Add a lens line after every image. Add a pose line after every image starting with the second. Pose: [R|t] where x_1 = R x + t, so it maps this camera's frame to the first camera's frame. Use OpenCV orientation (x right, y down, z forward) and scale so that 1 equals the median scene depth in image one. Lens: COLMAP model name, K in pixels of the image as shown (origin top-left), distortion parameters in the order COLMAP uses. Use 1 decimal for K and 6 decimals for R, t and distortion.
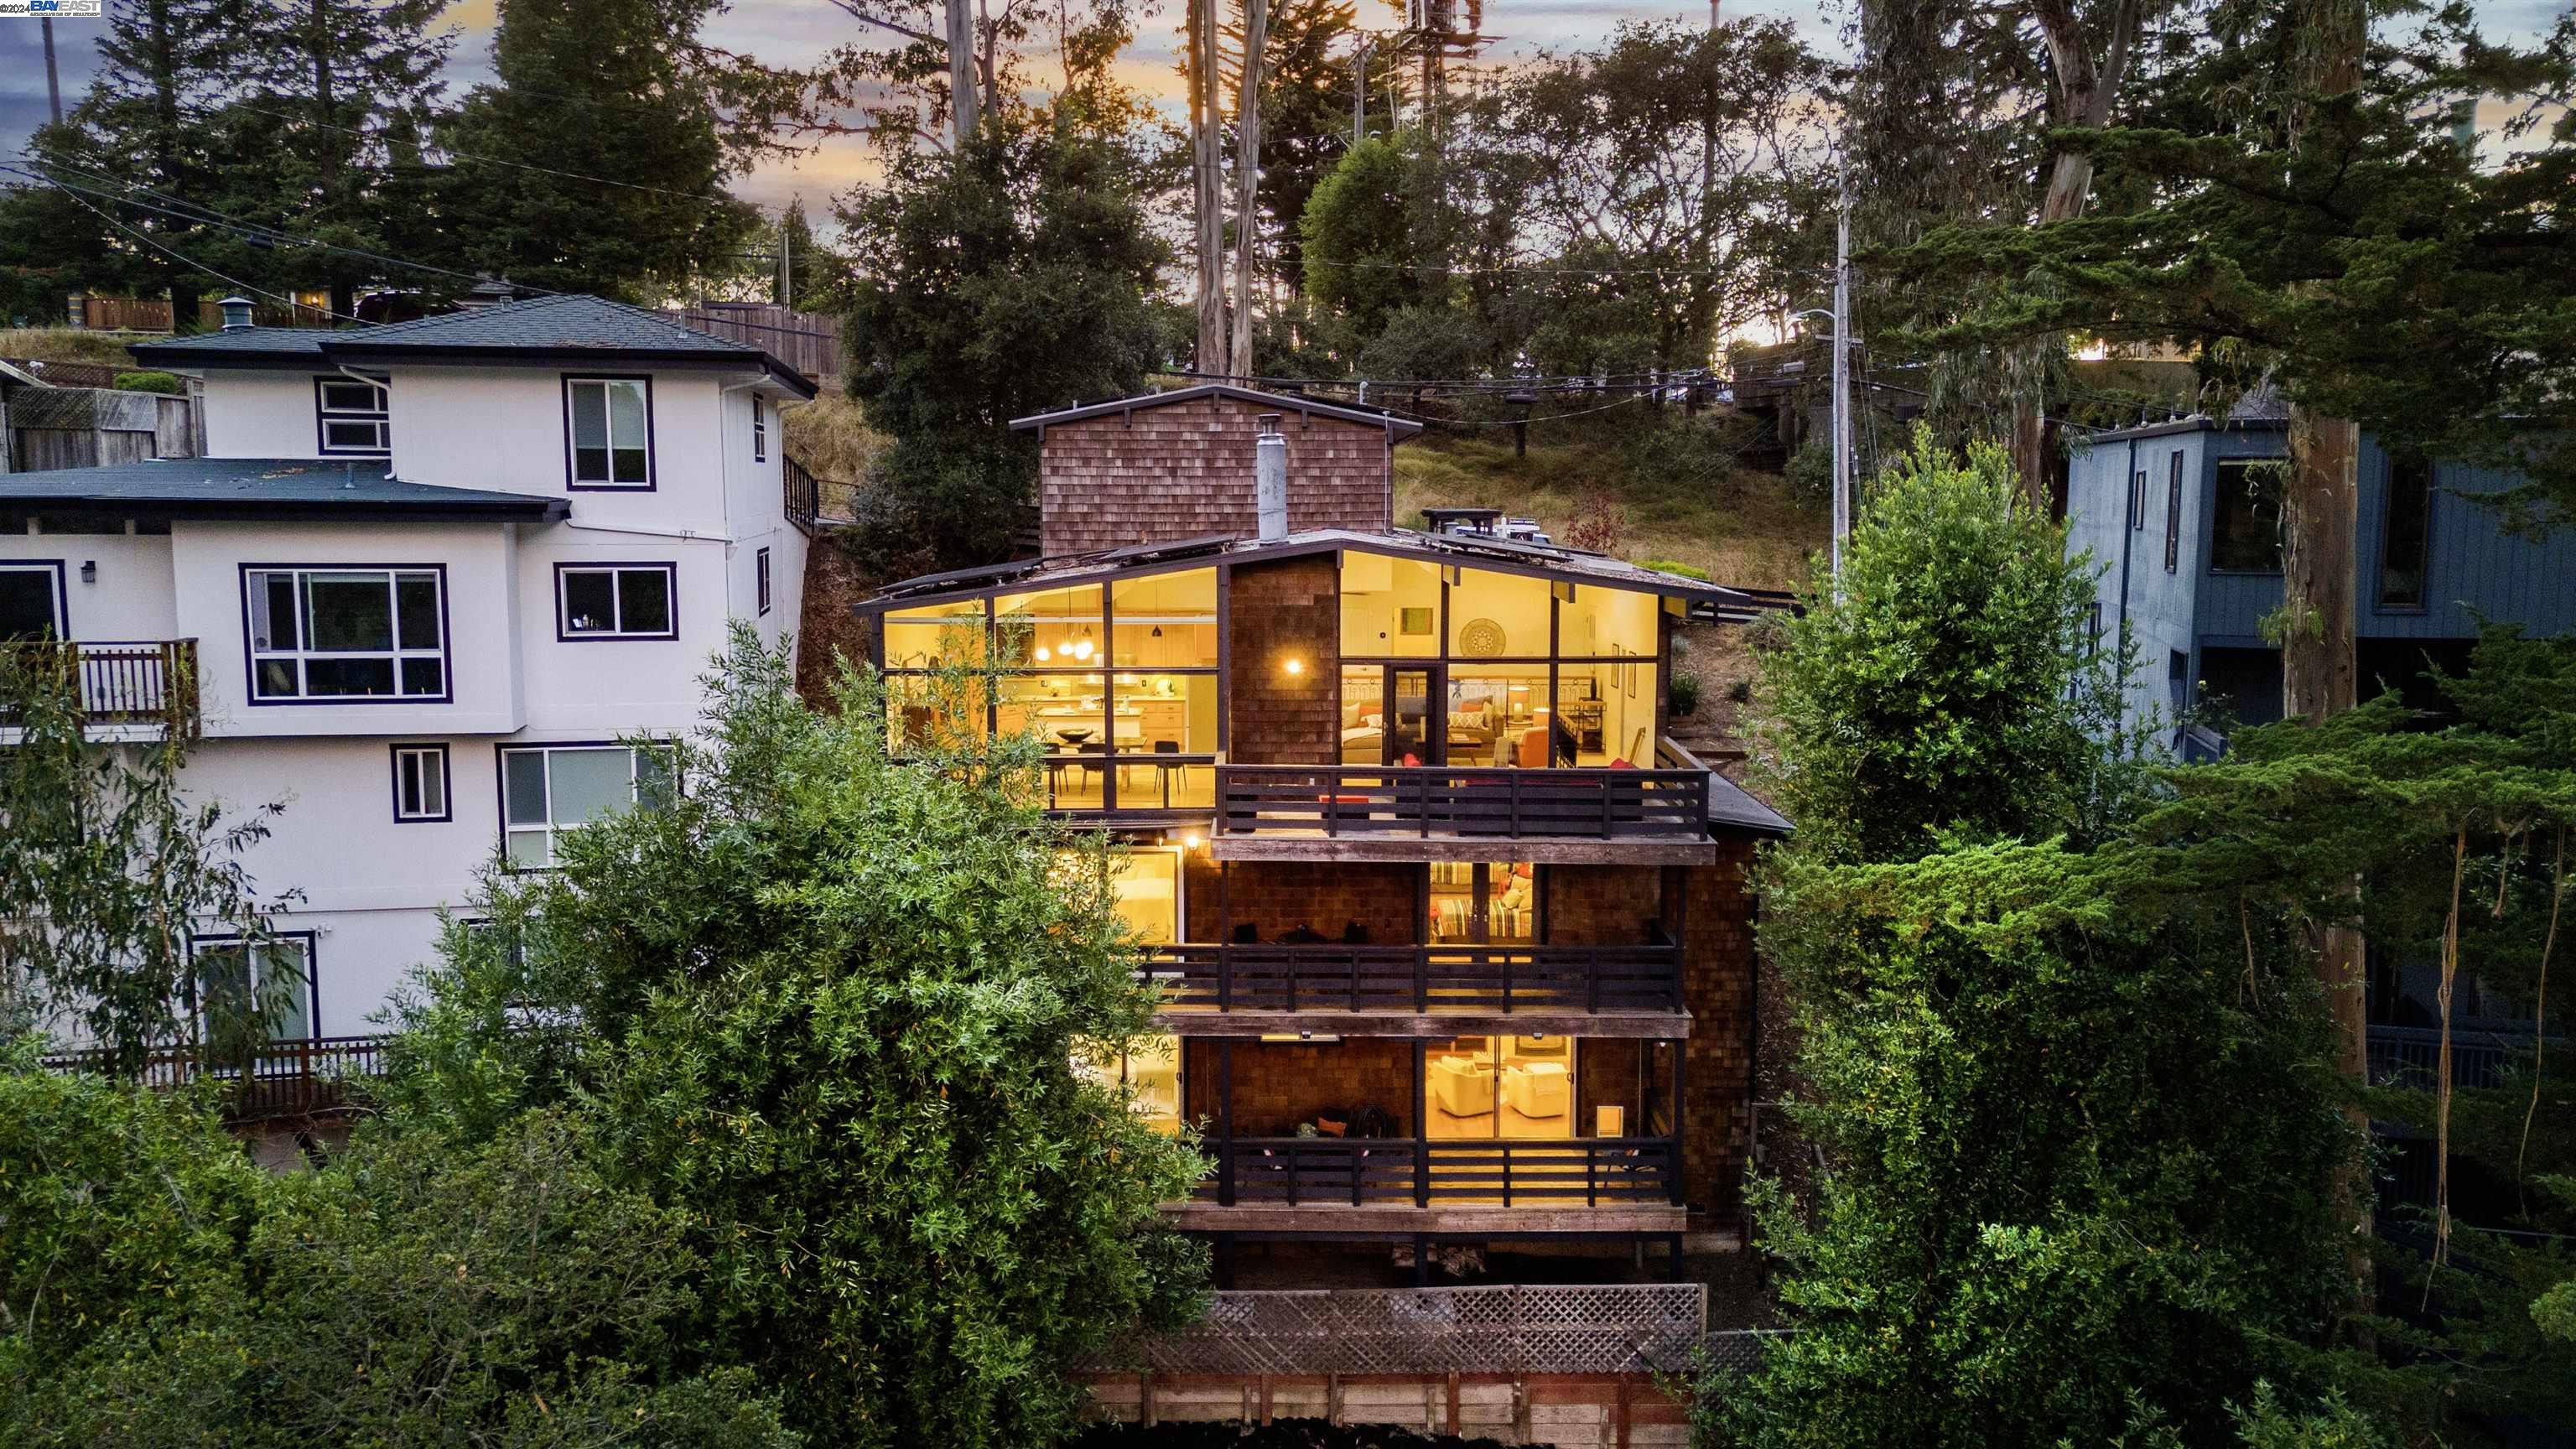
lens RADIAL K [[1876.7, 0, 1288.0], [0, 1876.7, 724.5], [0, 0, 1]] dist [0.103672, -0.122070]
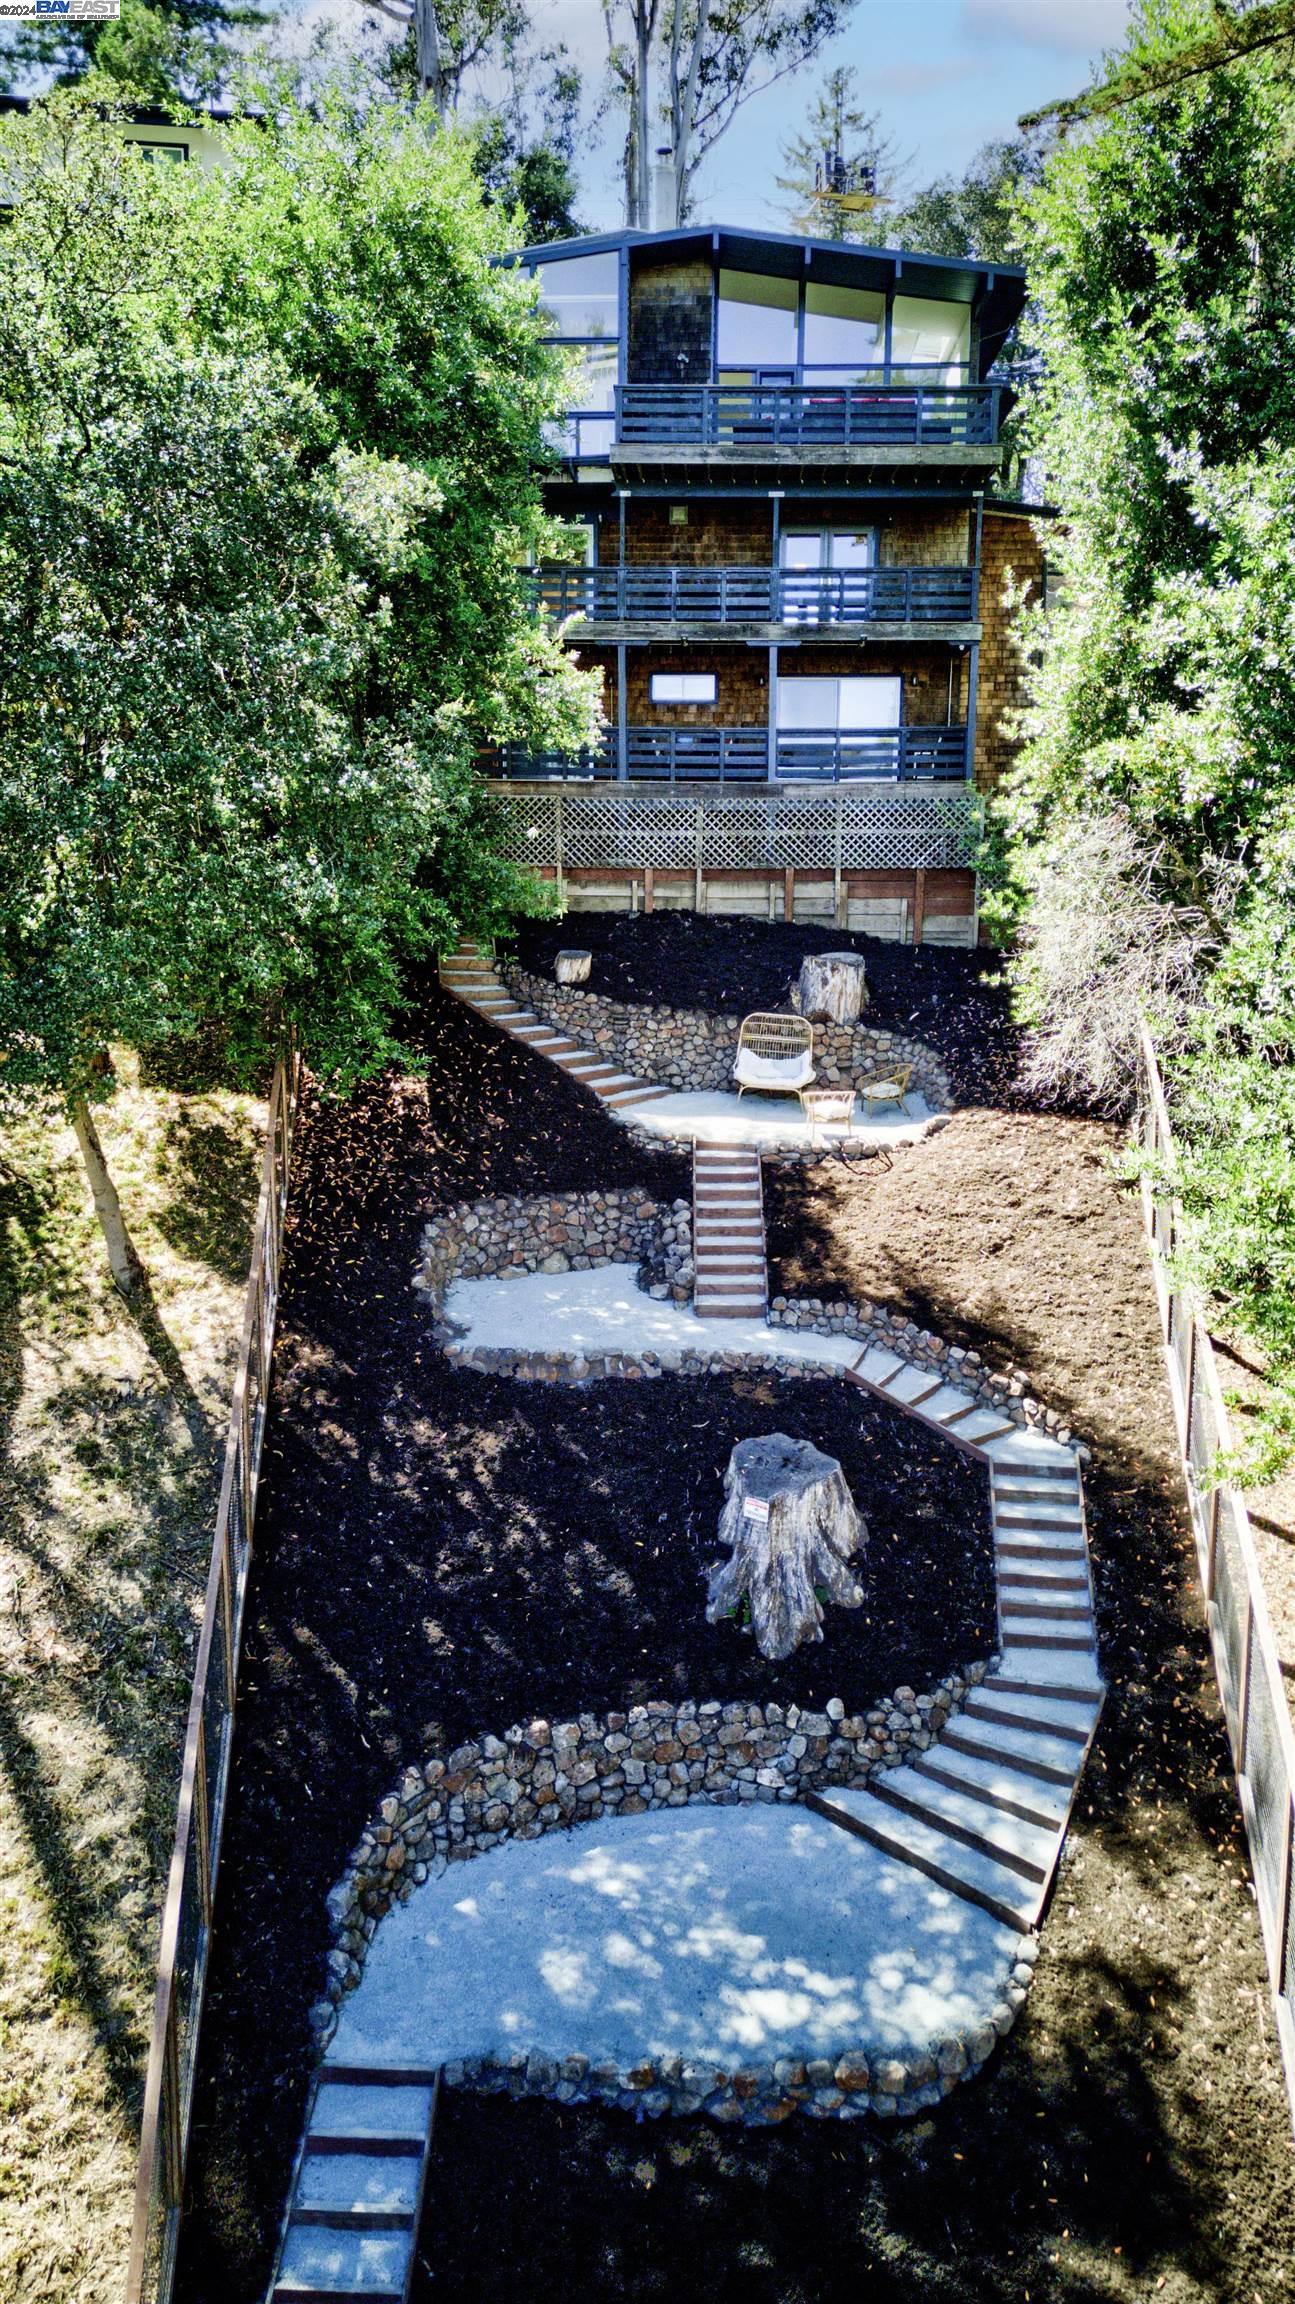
lens RADIAL K [[1580.3, 0, 647.5], [0, 1580.3, 1152.0], [0, 0, 1]] dist [0.142857, -0.202101]
pose [[0.998838, 0.016661, -0.045228, 0.039138], [-0.015016, 0.999222, 0.036475, 0.470543], [0.045800, -0.035754, 0.998311, -0.115011]]
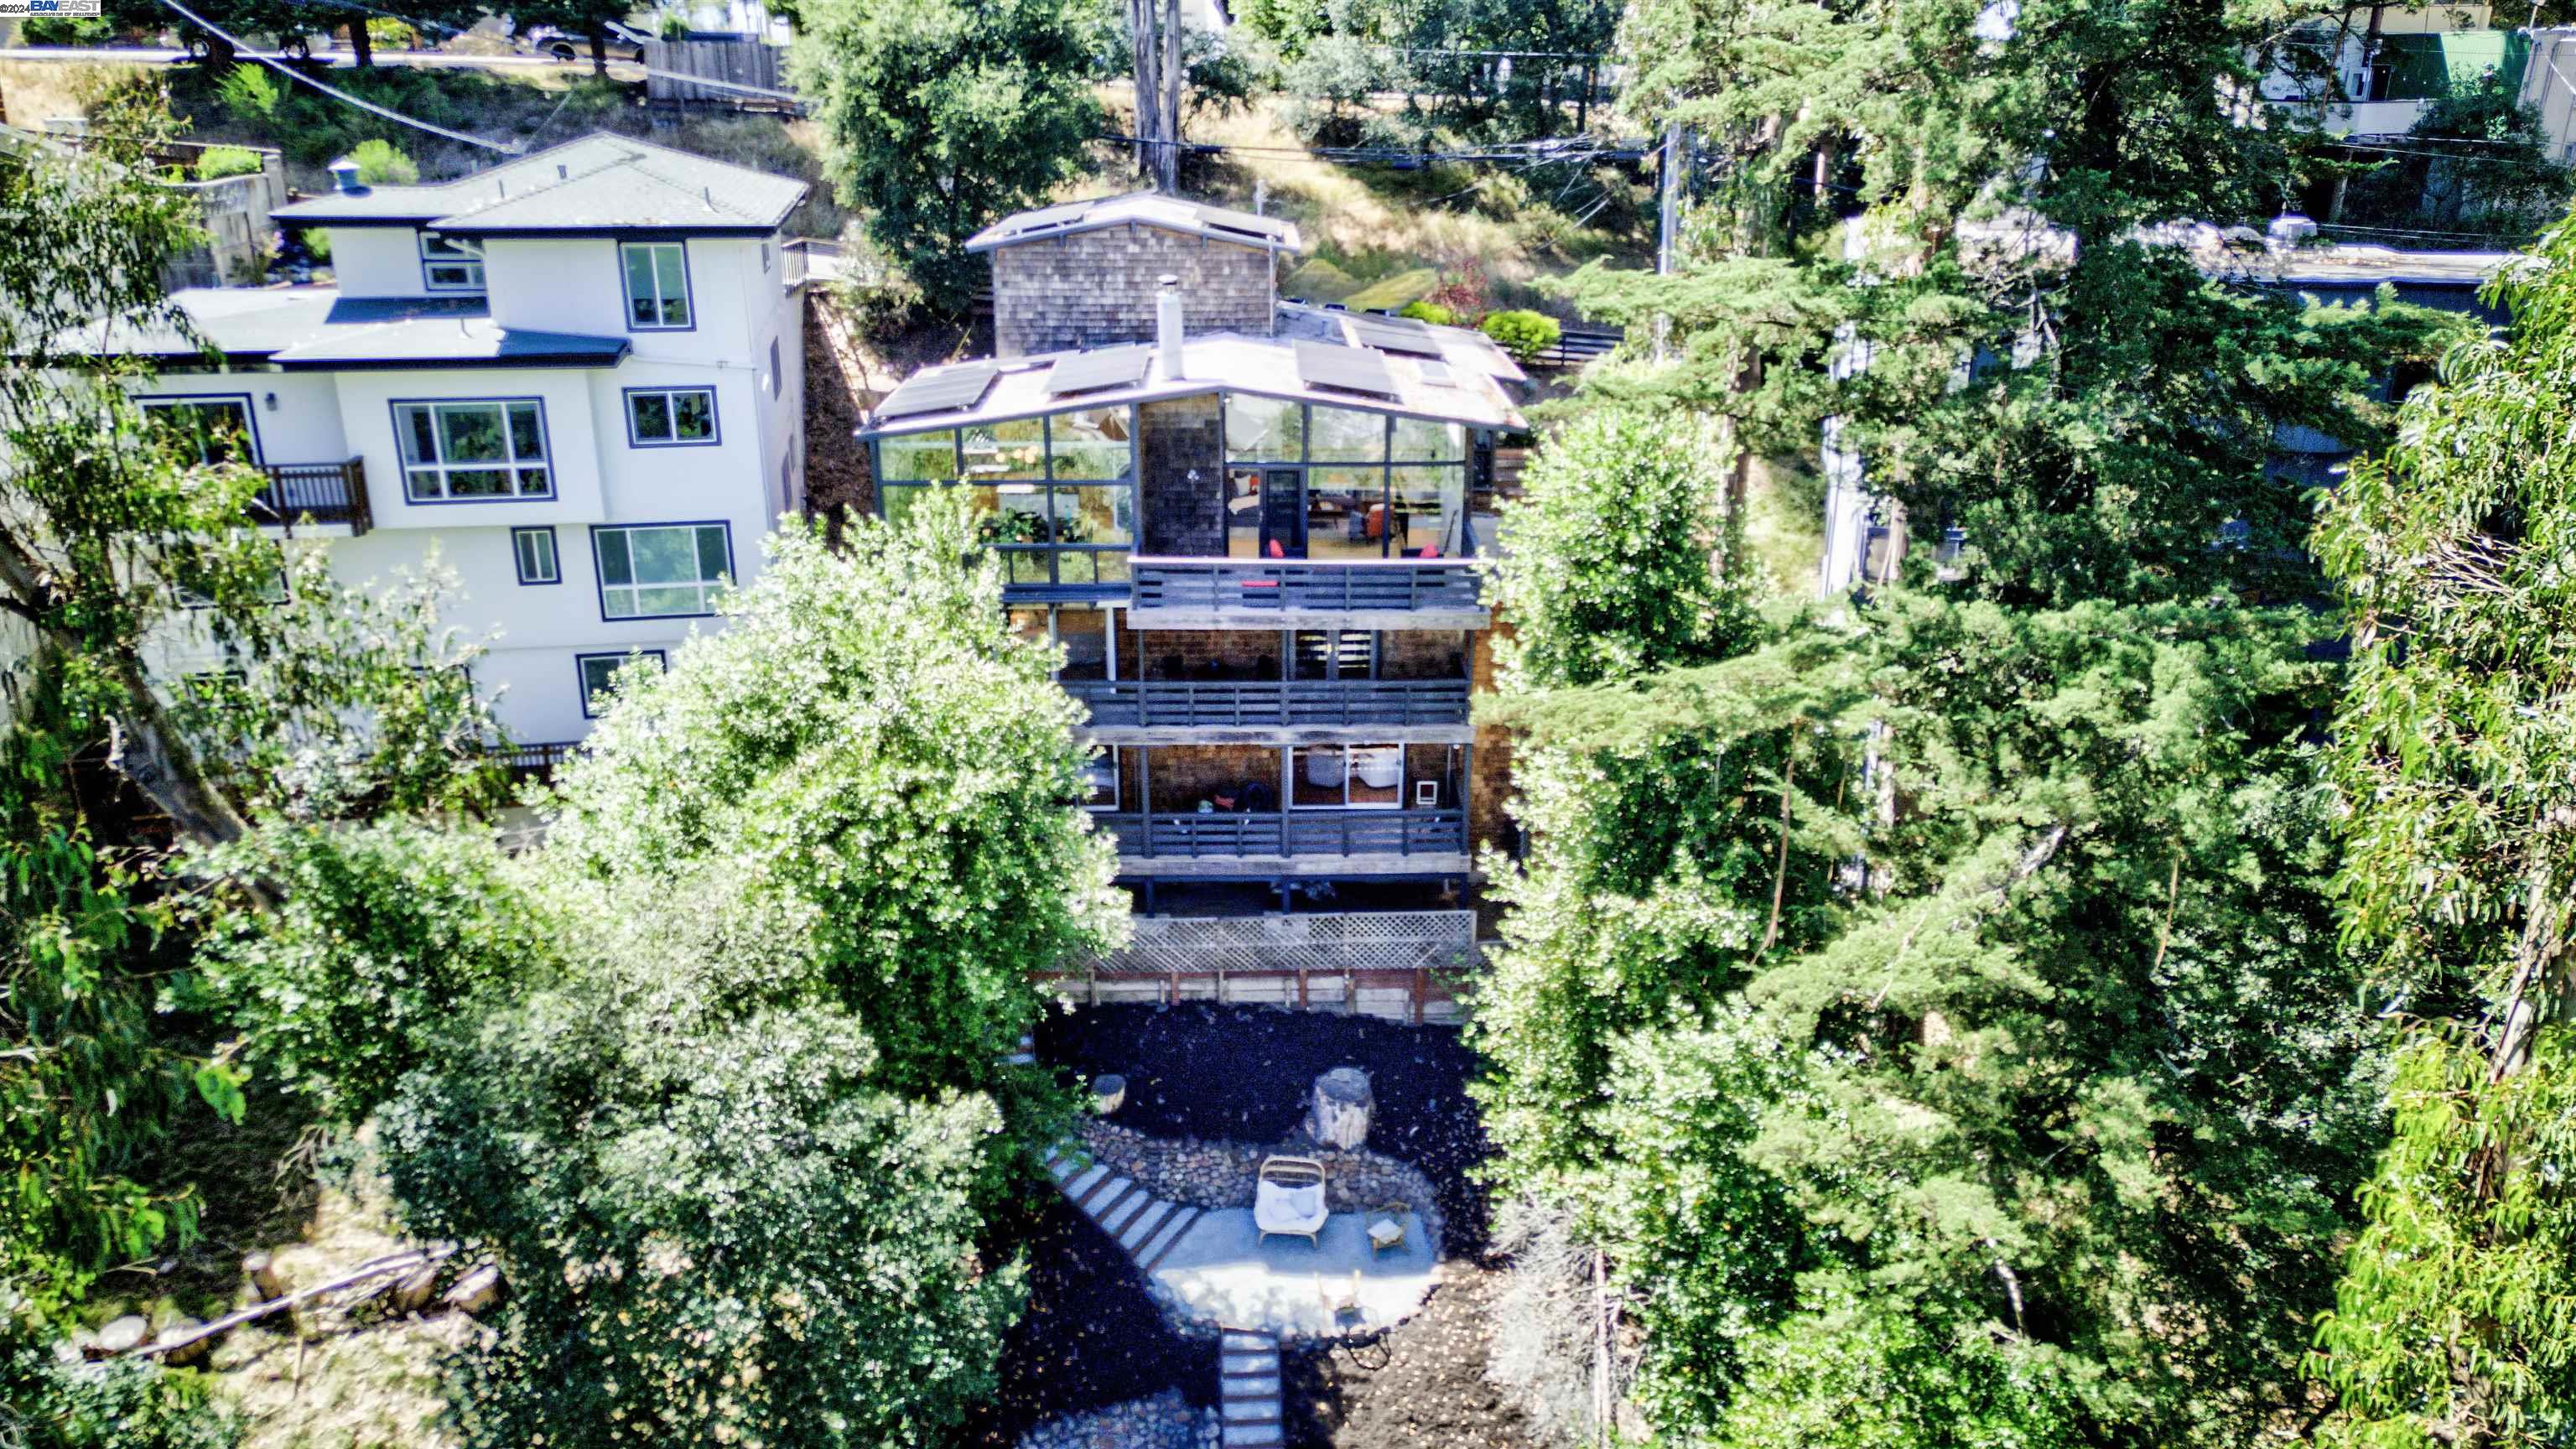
lens RADIAL K [[1766.9, 0, 1288.0], [0, 1766.9, 724.5], [0, 0, 1]] dist [0.142857, -0.202101]
pose [[0.999837, -0.004909, 0.017395, 0.049928], [0.000911, 0.974870, 0.222771, -0.138350], [-0.018051, -0.222719, 0.974716, -0.271674]]
